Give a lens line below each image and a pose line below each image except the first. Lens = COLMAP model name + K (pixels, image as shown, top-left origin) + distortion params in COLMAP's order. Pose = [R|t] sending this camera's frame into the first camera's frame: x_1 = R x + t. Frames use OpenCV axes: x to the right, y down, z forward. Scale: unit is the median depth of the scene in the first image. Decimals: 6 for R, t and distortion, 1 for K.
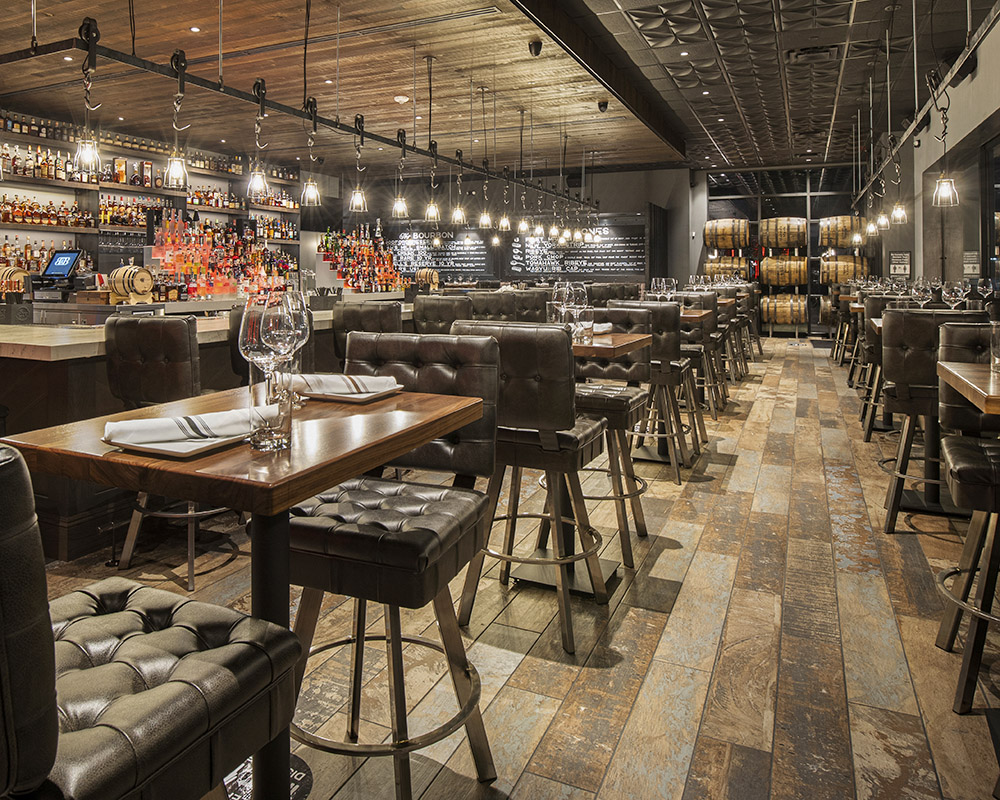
lens RADIAL K [[669.6, 0, 500.0], [0, 669.6, 400.0], [0, 0, 1]] dist [-0.005350, -0.001638]
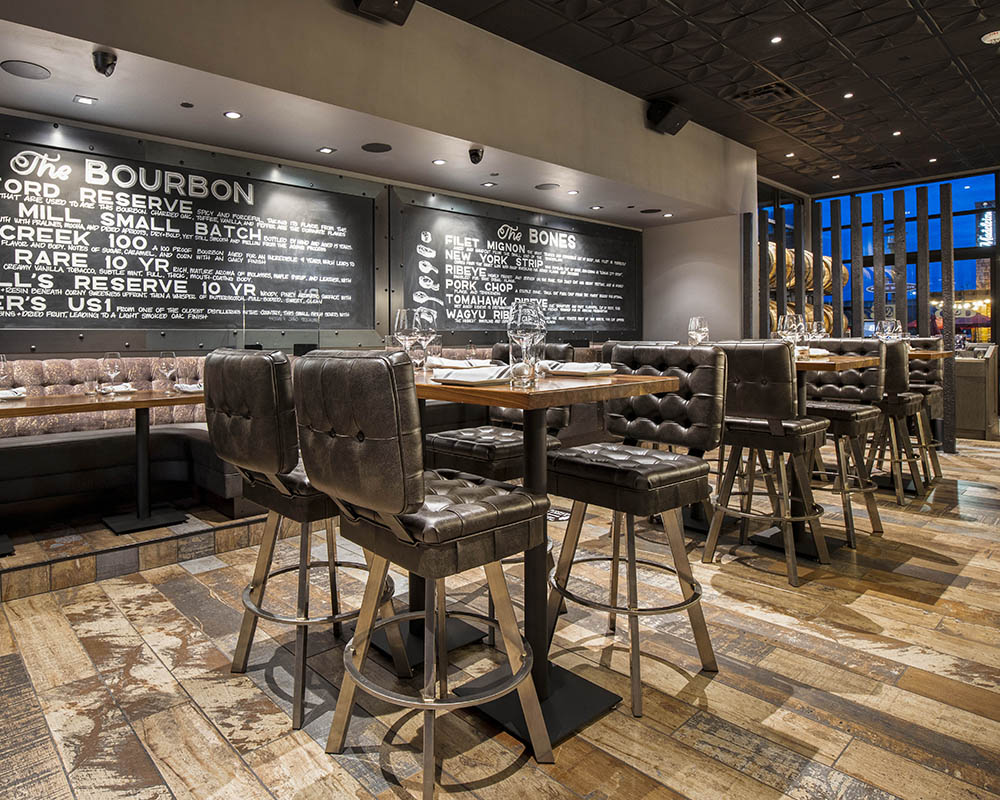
lens RADIAL K [[669.6, 0, 500.0], [0, 669.6, 400.0], [0, 0, 1]] dist [-0.005350, -0.001638]
pose [[0.396194, -0.091391, 0.913607, -0.311804], [0.178189, 0.983769, 0.021136, -0.148510], [-0.900710, 0.154421, 0.406048, 0.818039]]
